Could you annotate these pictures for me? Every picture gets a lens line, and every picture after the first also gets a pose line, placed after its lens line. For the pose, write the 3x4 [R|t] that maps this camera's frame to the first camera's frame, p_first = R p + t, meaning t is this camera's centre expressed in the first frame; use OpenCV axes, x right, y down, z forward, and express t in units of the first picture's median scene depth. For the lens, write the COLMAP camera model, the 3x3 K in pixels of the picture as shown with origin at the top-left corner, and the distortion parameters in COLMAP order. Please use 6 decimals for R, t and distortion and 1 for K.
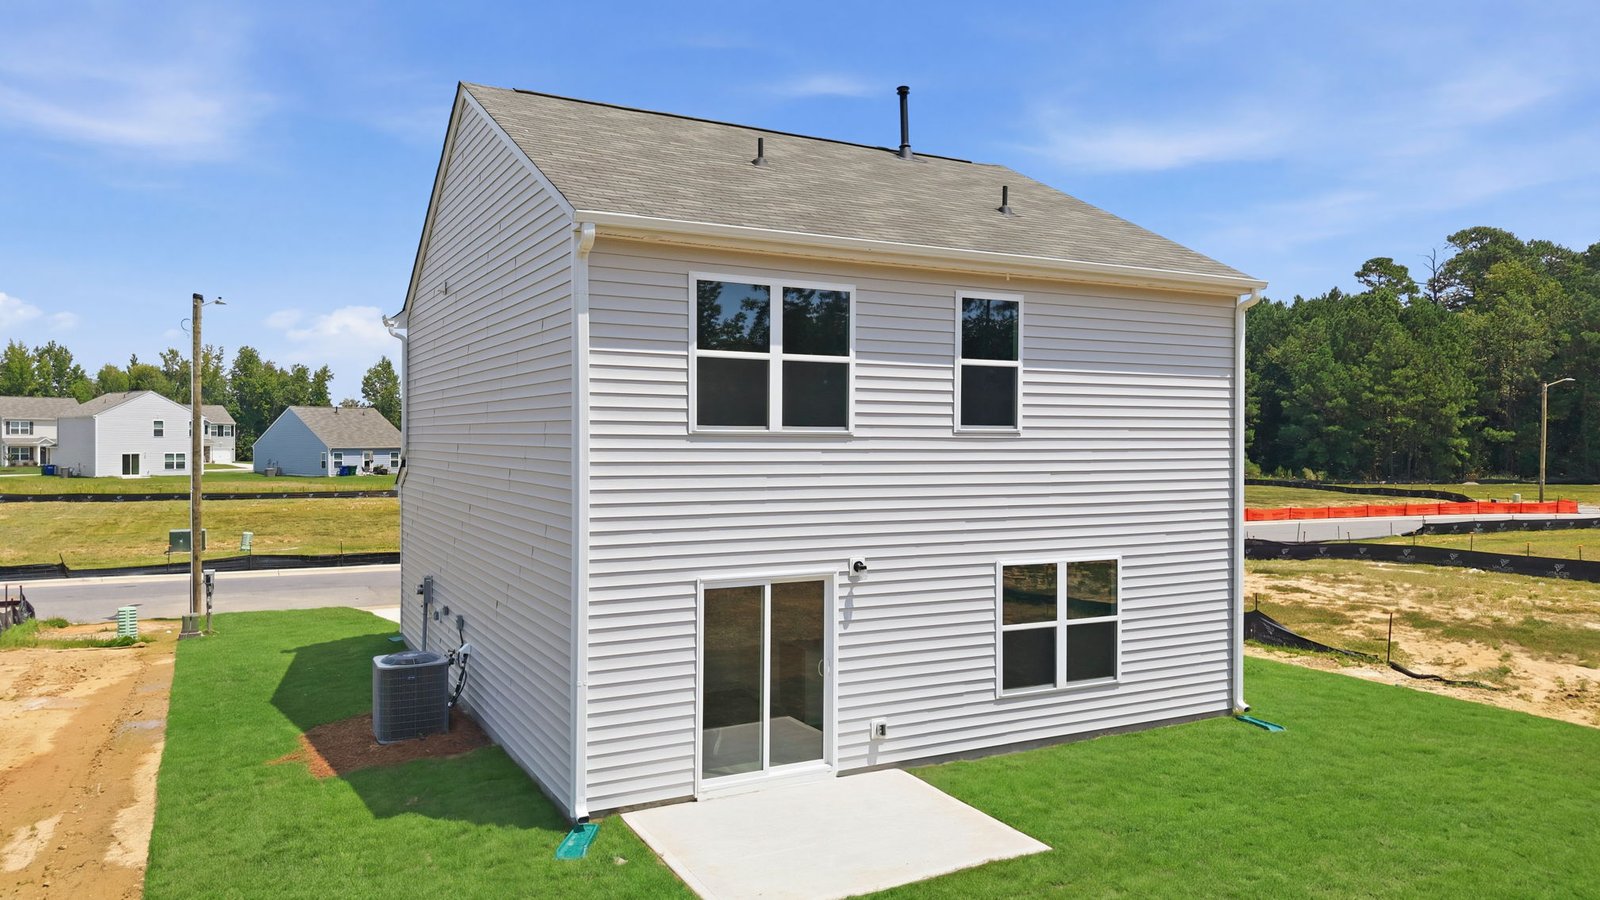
lens RADIAL K [[1081.5, 0, 805.7], [0, 1081.5, 445.8], [0, 0, 1]] dist [0.173168, -0.355345]
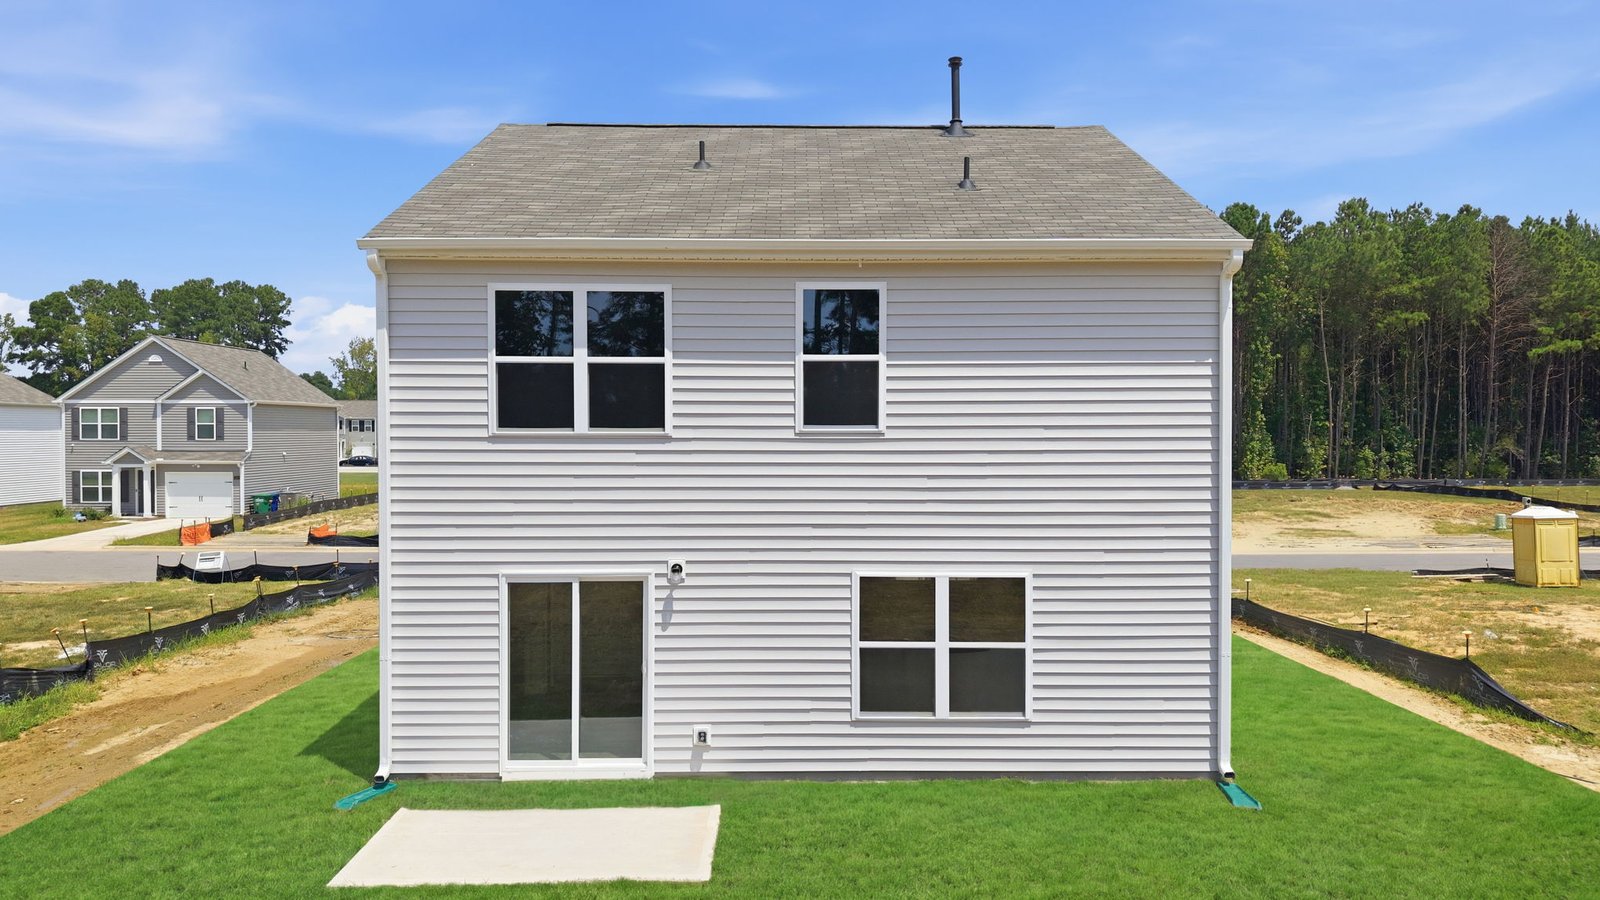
lens RADIAL K [[1081.5, 0, 805.7], [0, 1081.5, 445.8], [0, 0, 1]] dist [0.173168, -0.355345]
pose [[0.885026, 0.001206, -0.465539, 0.582899], [0.000568, 0.999993, 0.003670, -0.004365], [0.465541, -0.003513, 0.885020, 0.169473]]
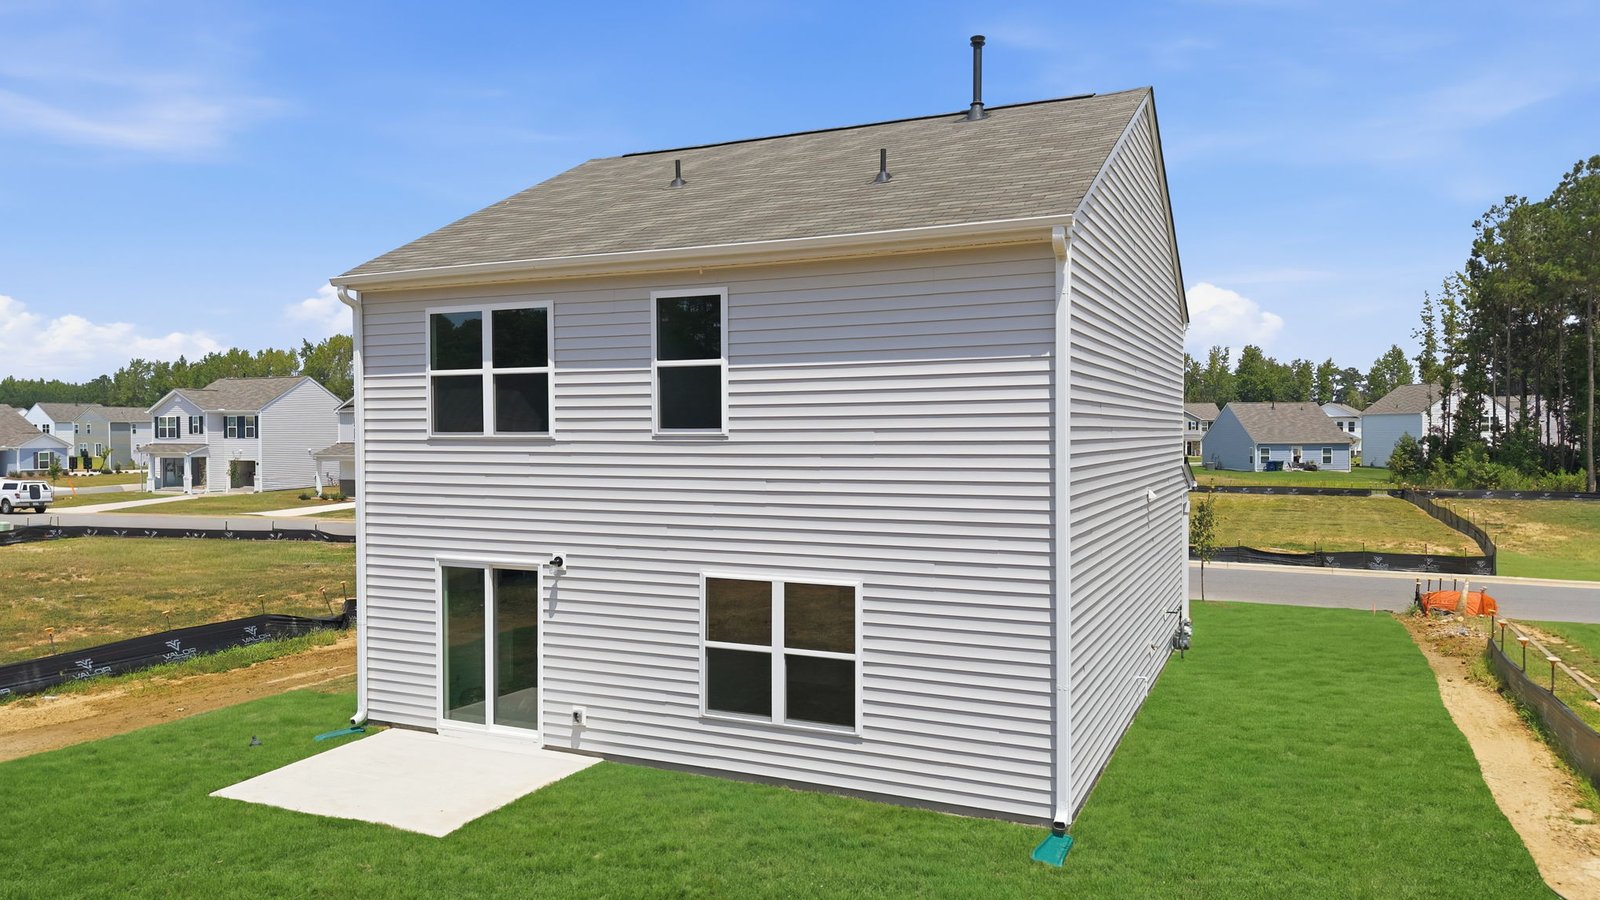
lens RADIAL K [[1081.5, 0, 805.7], [0, 1081.5, 445.8], [0, 0, 1]] dist [0.173168, -0.355345]
pose [[0.598898, 0.004455, -0.800813, 1.009422], [-0.000047, 0.999985, 0.005527, -0.008910], [0.800825, -0.003272, 0.598889, 0.520434]]
